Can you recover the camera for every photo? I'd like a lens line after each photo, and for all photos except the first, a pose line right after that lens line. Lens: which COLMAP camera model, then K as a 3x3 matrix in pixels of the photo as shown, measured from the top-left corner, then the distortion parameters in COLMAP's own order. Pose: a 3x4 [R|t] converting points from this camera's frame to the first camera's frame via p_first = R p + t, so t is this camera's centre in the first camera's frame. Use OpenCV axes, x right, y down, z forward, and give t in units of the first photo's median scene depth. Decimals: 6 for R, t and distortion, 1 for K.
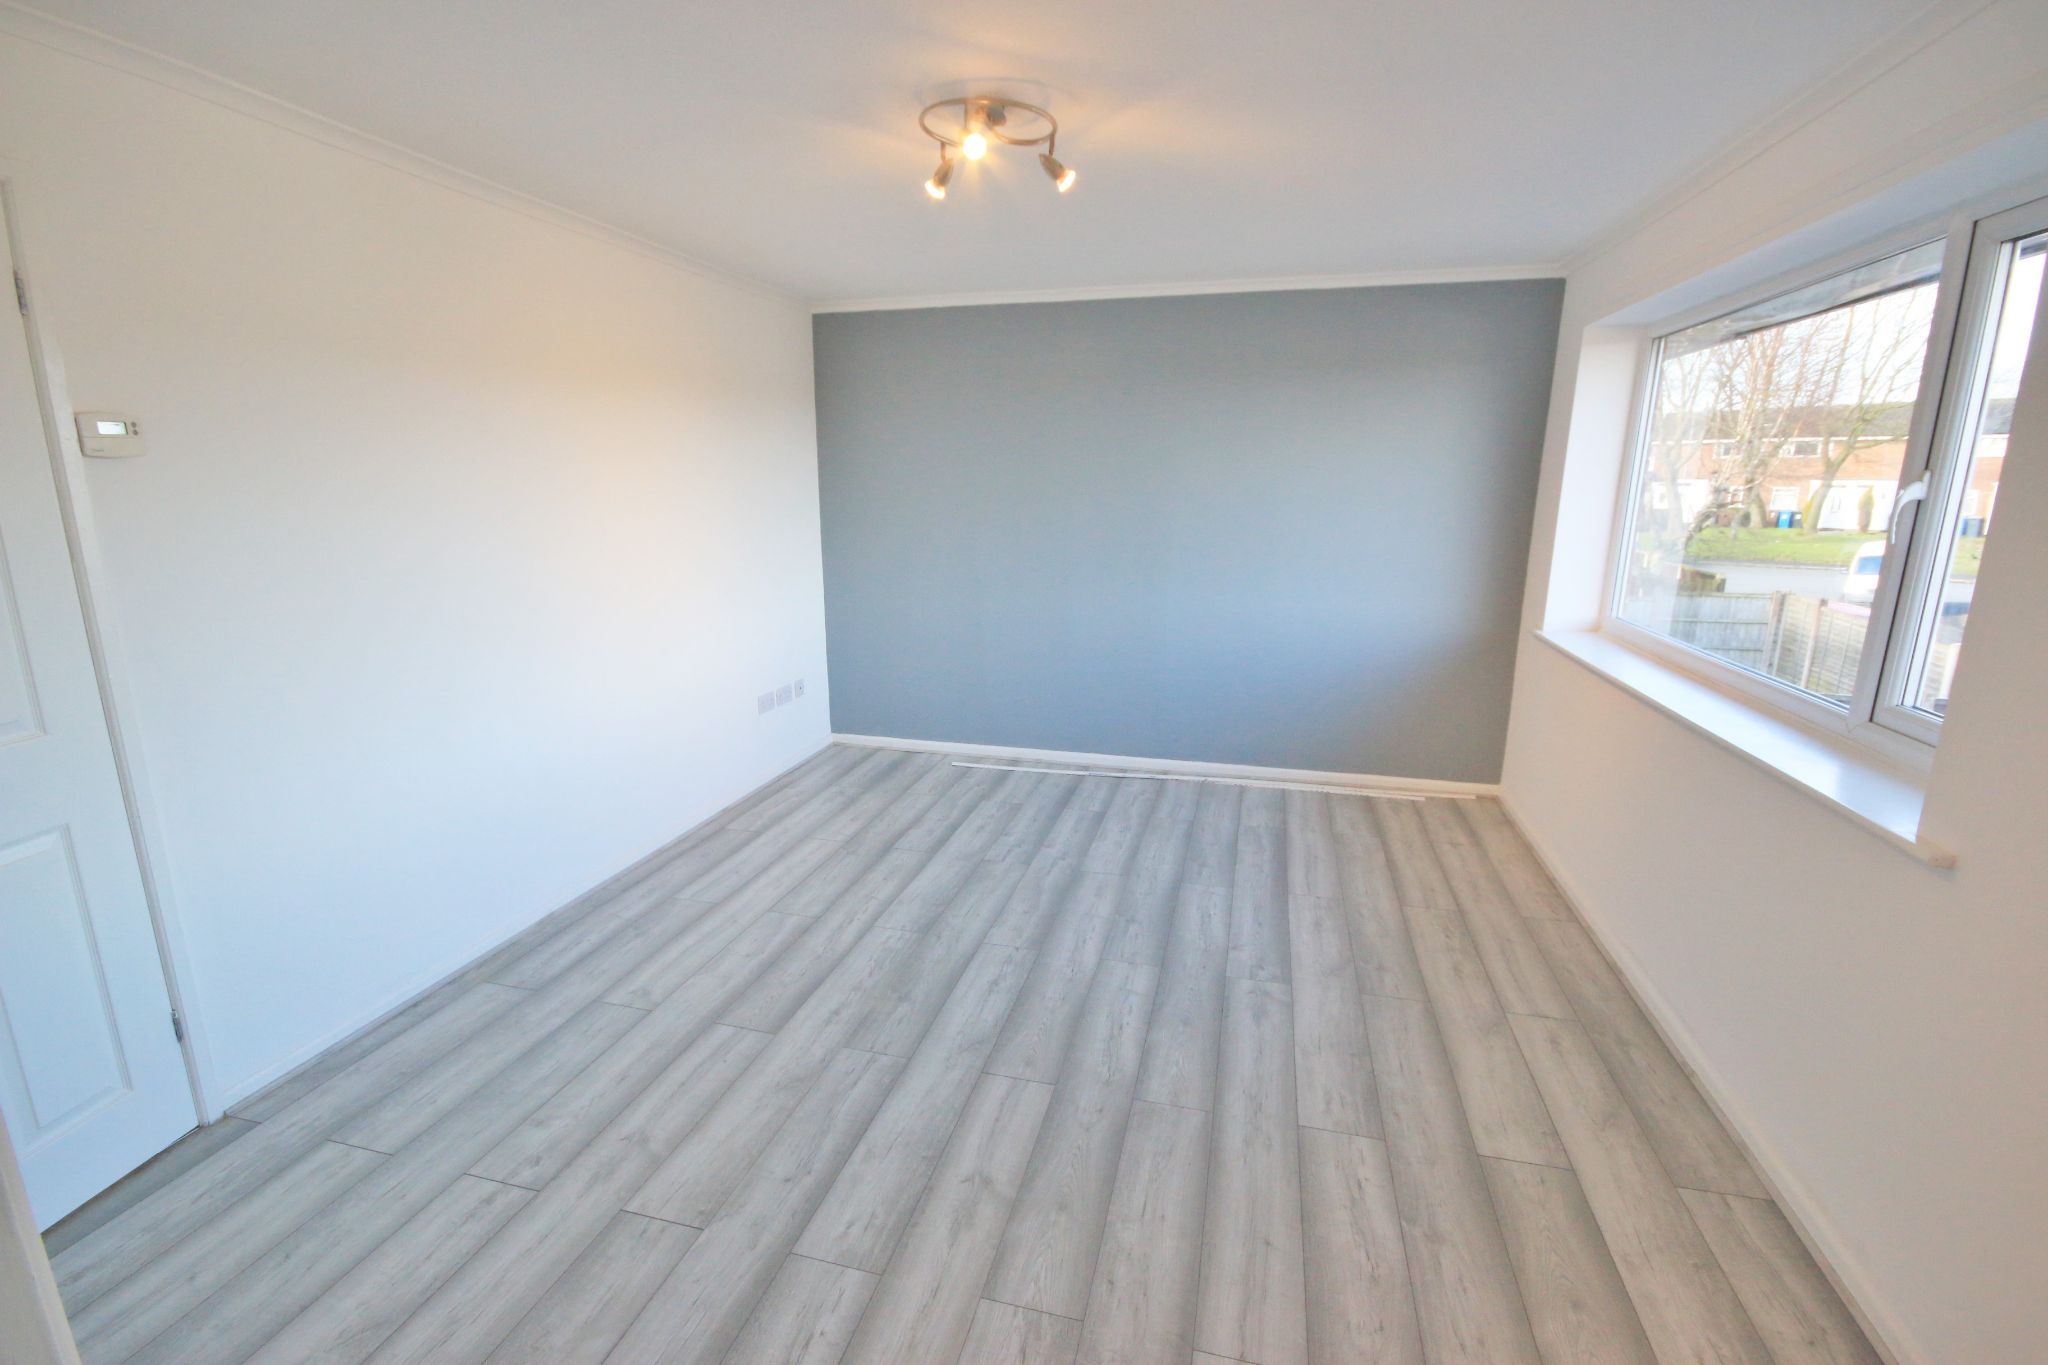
lens RADIAL K [[932.7, 0, 1017.5], [0, 932.7, 684.4], [0, 0, 1]] dist [-0.013964, 0.000188]
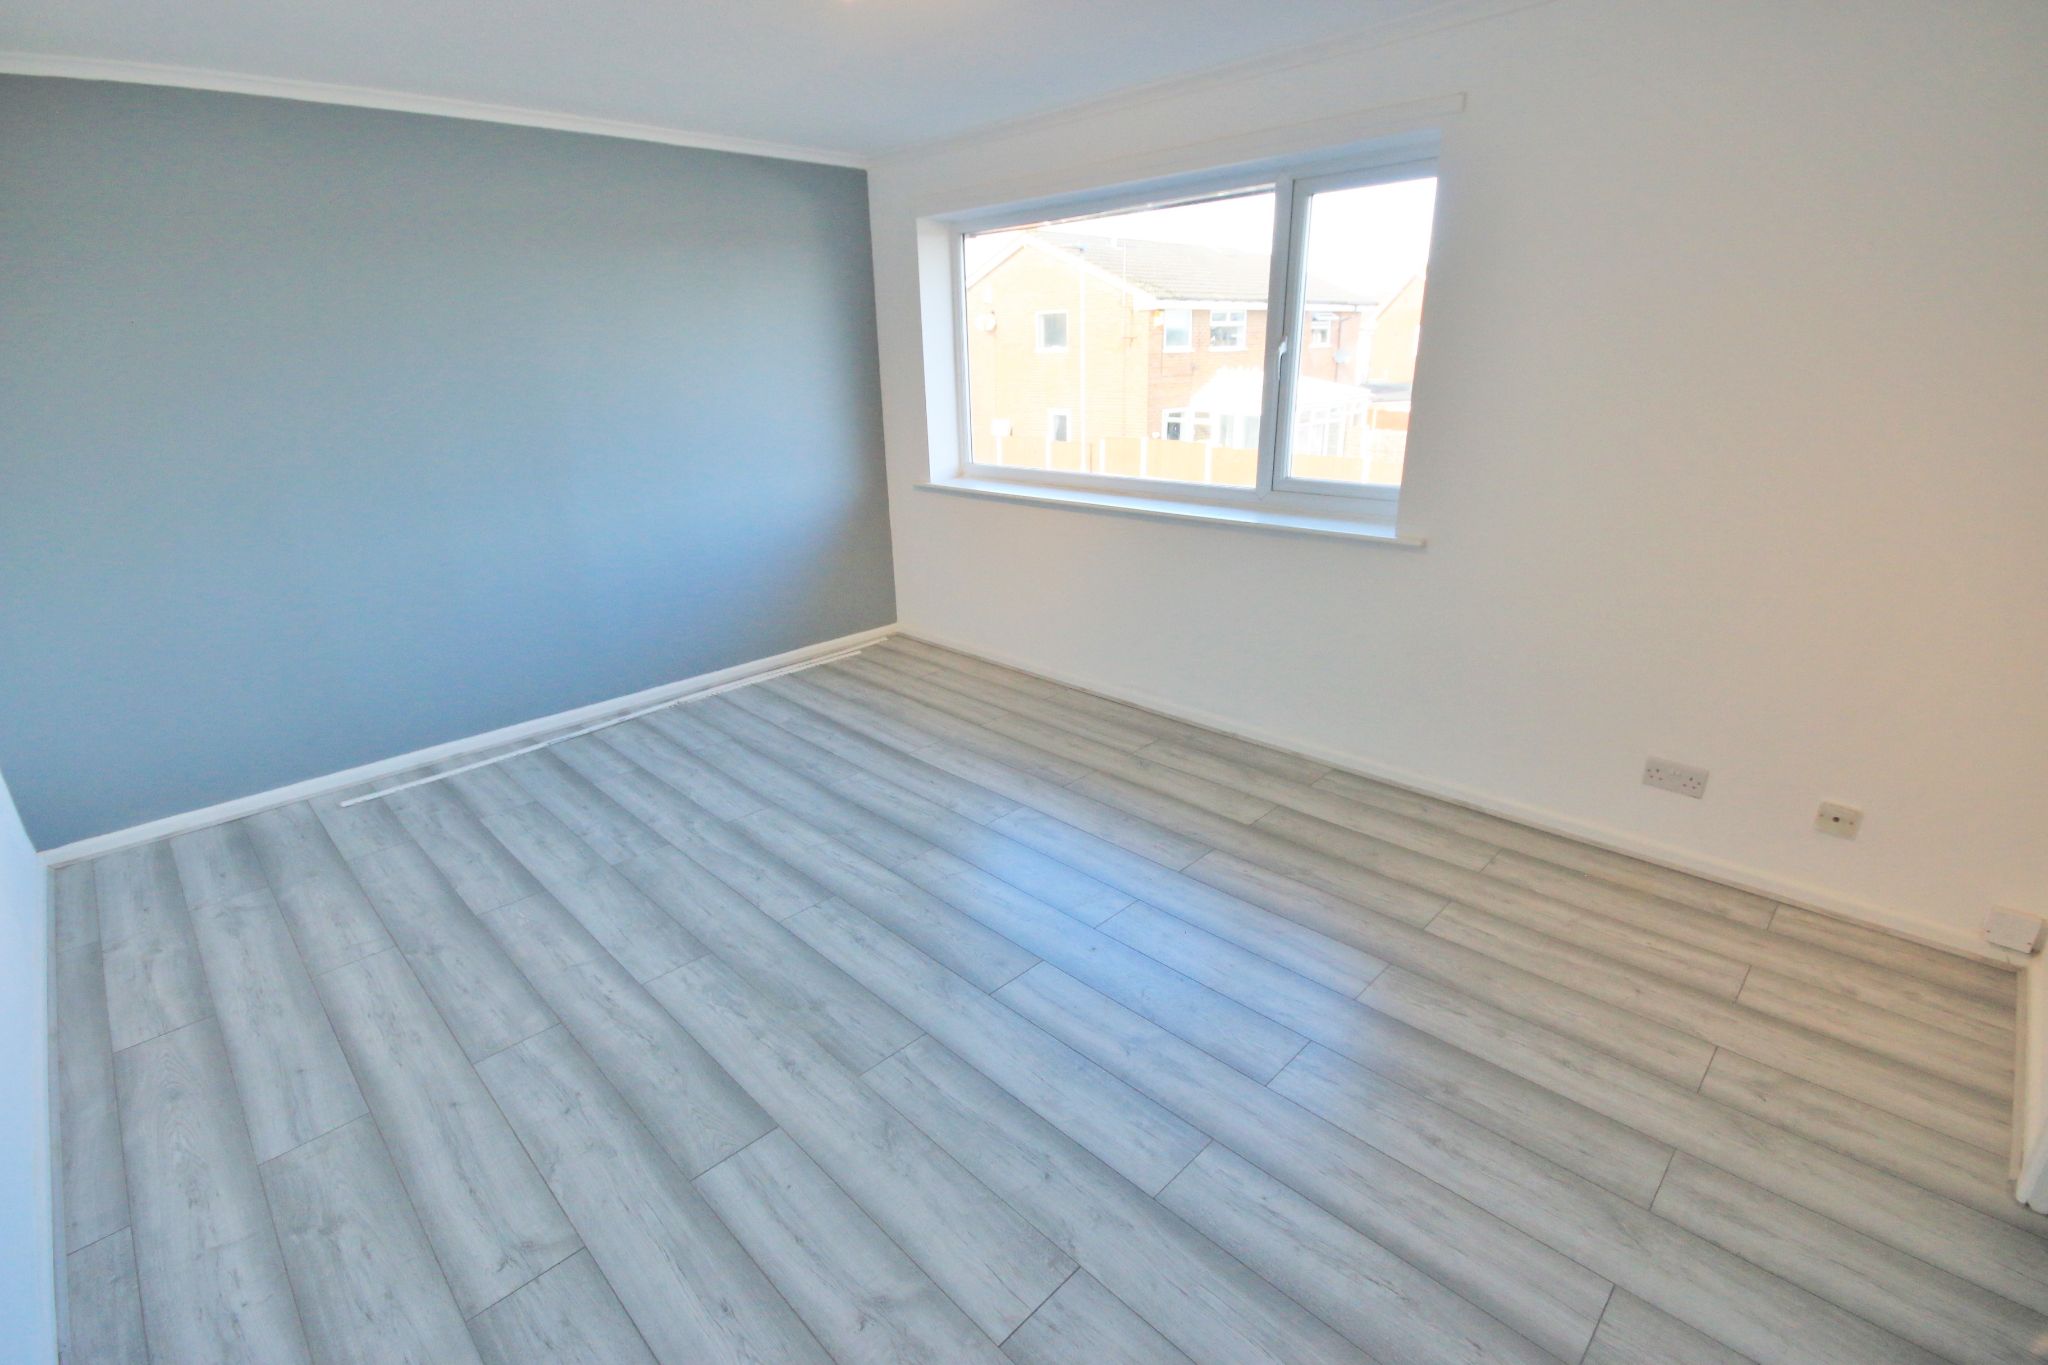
lens RADIAL K [[932.7, 0, 1017.5], [0, 932.7, 684.4], [0, 0, 1]] dist [-0.013964, 0.000188]
pose [[0.506959, -0.307002, 0.805446, -0.463691], [0.214595, 0.949955, 0.227014, -0.064598], [-0.834831, 0.057757, 0.547469, 0.287863]]
